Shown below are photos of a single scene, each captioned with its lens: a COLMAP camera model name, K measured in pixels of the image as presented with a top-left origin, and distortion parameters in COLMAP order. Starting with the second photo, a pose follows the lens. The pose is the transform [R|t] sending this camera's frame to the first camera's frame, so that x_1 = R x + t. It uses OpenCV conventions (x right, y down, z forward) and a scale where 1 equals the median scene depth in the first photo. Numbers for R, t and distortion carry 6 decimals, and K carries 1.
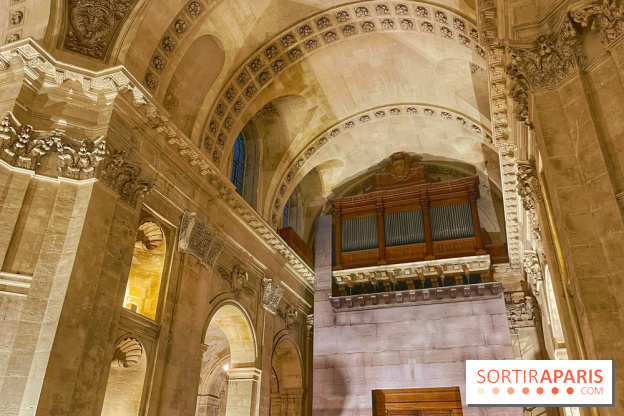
lens RADIAL K [[517.9, 0, 312.0], [0, 517.9, 208.0], [0, 0, 1]] dist [0.064824, -0.084554]
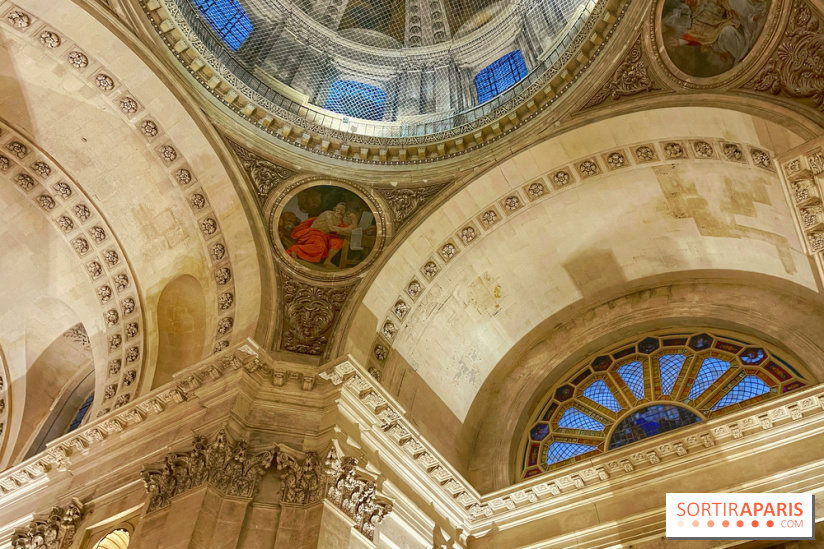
lens RADIAL K [[617.8, 0, 419.8], [0, 617.8, 279.4], [0, 0, 1]] dist [0.054479, -0.077525]
pose [[0.210914, 0.764408, 0.609258, -0.352471], [-0.460923, 0.627410, -0.627620, 0.060040], [-0.862012, -0.148447, 0.484663, 0.110158]]
